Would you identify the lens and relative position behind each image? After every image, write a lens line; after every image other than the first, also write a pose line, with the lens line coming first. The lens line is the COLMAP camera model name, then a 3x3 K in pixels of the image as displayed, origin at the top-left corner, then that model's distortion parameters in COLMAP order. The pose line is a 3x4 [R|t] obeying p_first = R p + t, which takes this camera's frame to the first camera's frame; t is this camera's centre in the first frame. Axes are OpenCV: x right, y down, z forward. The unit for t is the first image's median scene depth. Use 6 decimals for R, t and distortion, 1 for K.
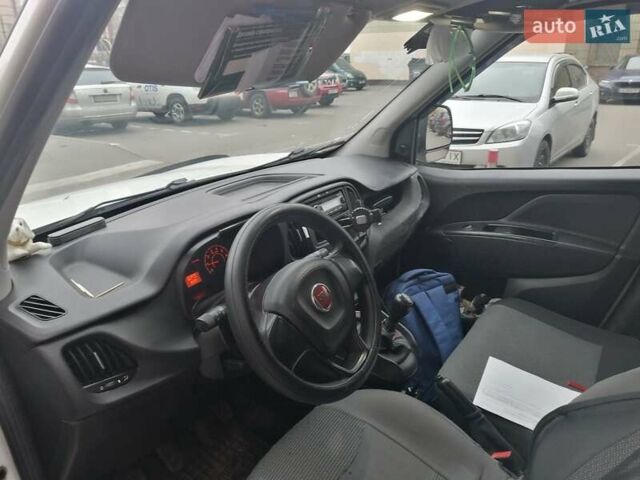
lens RADIAL K [[503.1, 0, 320.0], [0, 503.1, 240.0], [0, 0, 1]] dist [0.010560, 0.003875]
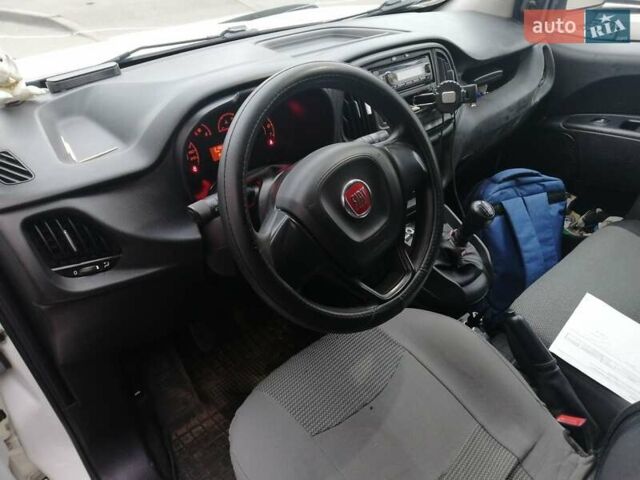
lens RADIAL K [[503.1, 0, 320.0], [0, 503.1, 240.0], [0, 0, 1]] dist [0.010560, 0.003875]
pose [[0.971843, 0.147108, -0.184067, 0.068665], [-0.097693, 0.962423, 0.253372, -0.006706], [0.214424, -0.228256, 0.949696, 0.192182]]
